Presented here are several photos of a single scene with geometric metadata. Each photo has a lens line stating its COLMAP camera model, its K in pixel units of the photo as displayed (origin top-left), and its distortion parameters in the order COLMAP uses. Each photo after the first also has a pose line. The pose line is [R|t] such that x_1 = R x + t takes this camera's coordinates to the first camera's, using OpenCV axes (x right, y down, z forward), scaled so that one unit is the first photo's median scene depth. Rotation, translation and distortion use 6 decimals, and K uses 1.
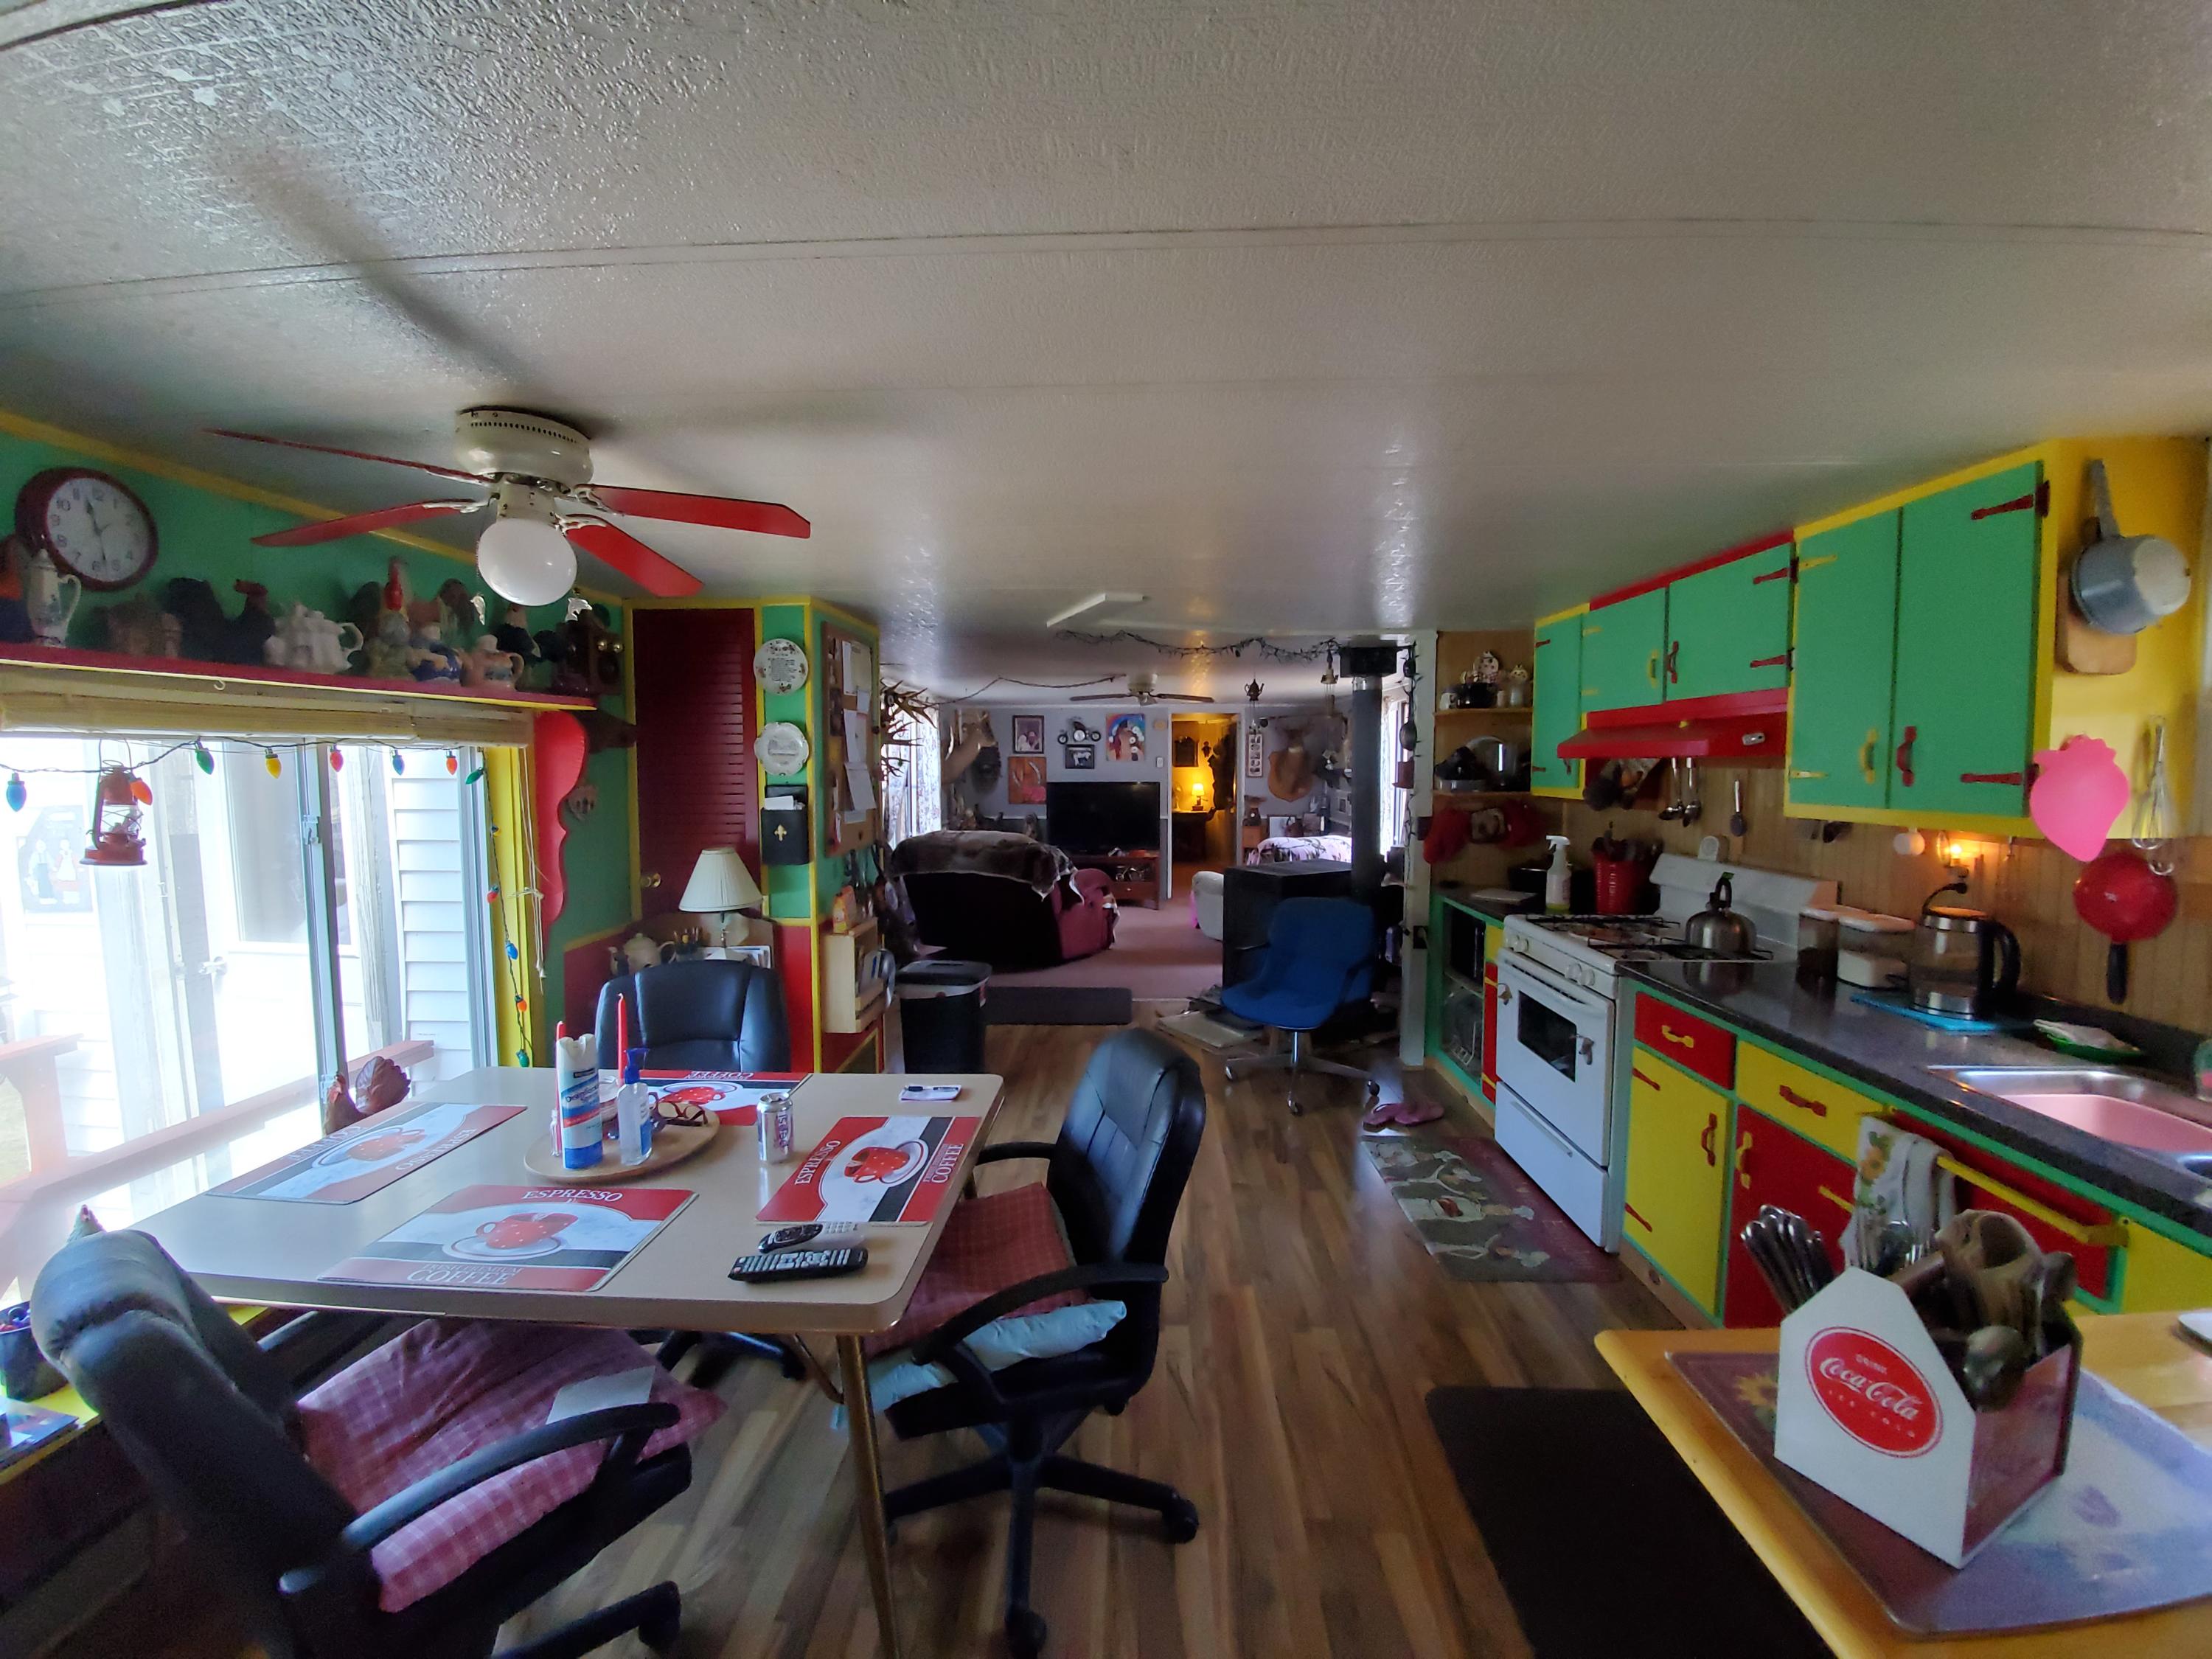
lens RADIAL K [[878.4, 0, 1106.0], [0, 878.4, 829.5], [0, 0, 1]] dist [-0.000056, -0.011082]
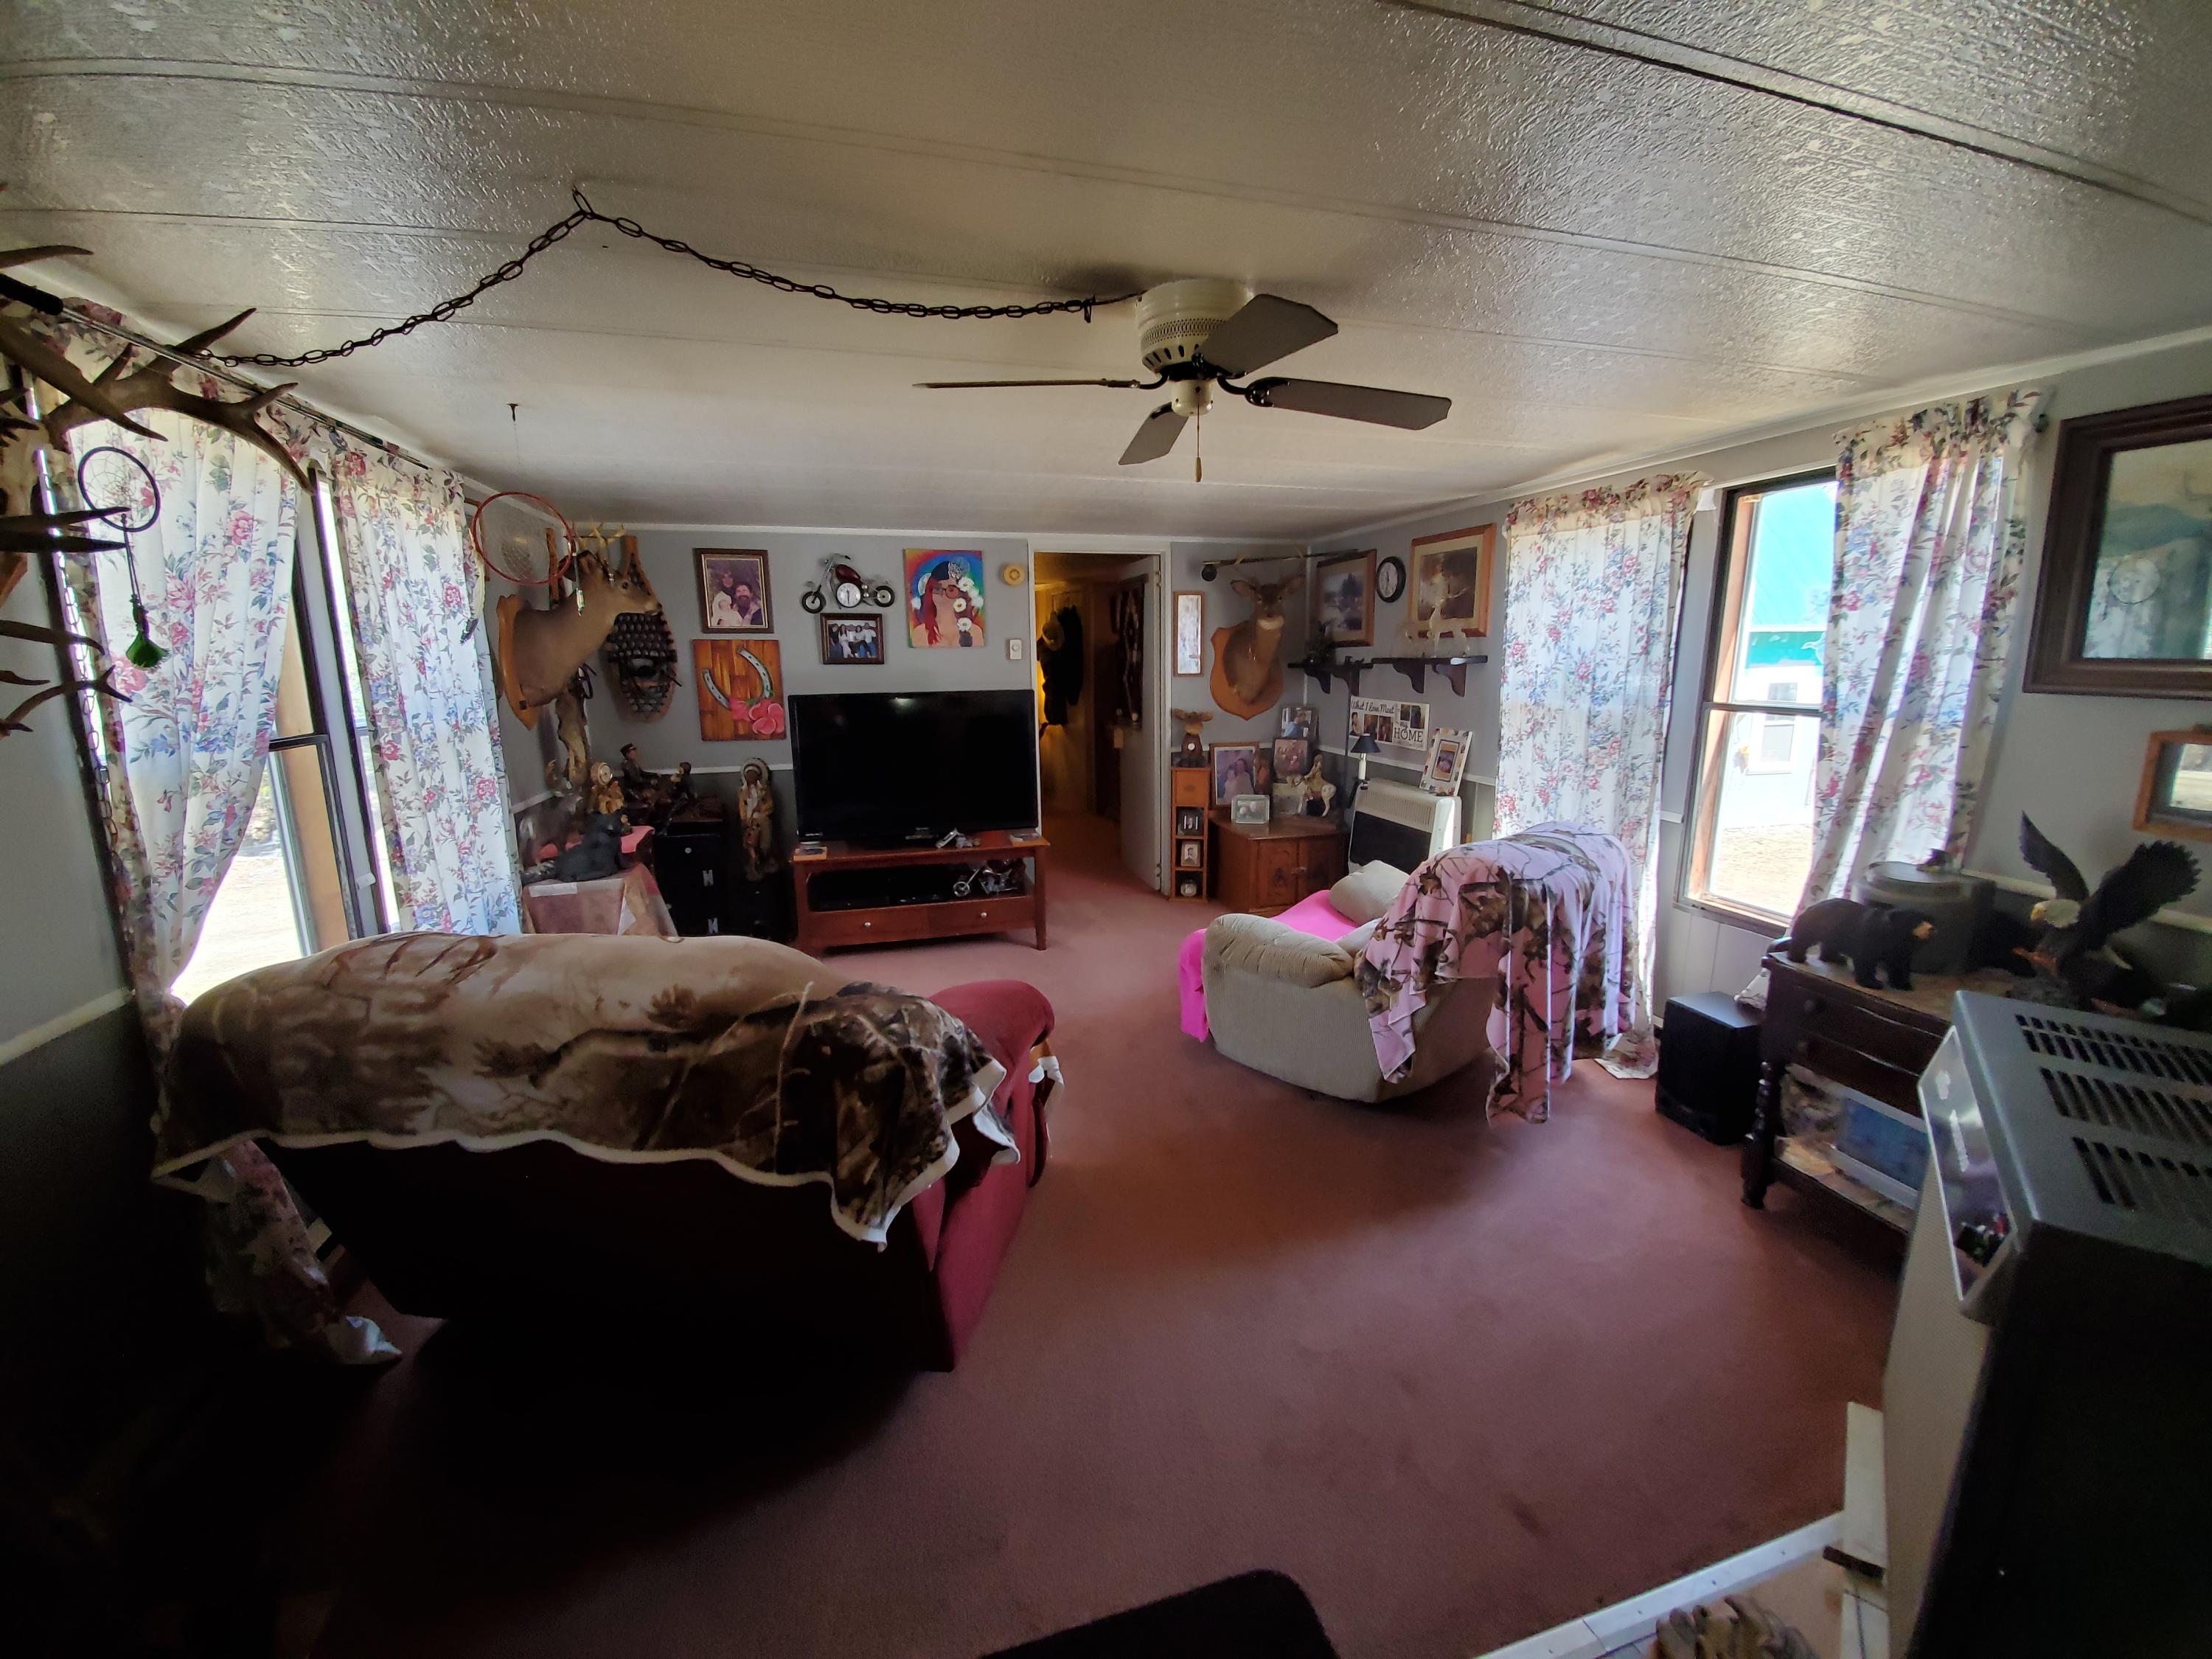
lens RADIAL K [[878.4, 0, 1106.0], [0, 878.4, 829.5], [0, 0, 1]] dist [-0.000056, -0.011082]
pose [[0.951837, -0.068419, 0.298872, -0.049066], [0.031924, 0.991601, 0.125330, -0.034972], [-0.304937, -0.109753, 0.946027, 0.487979]]
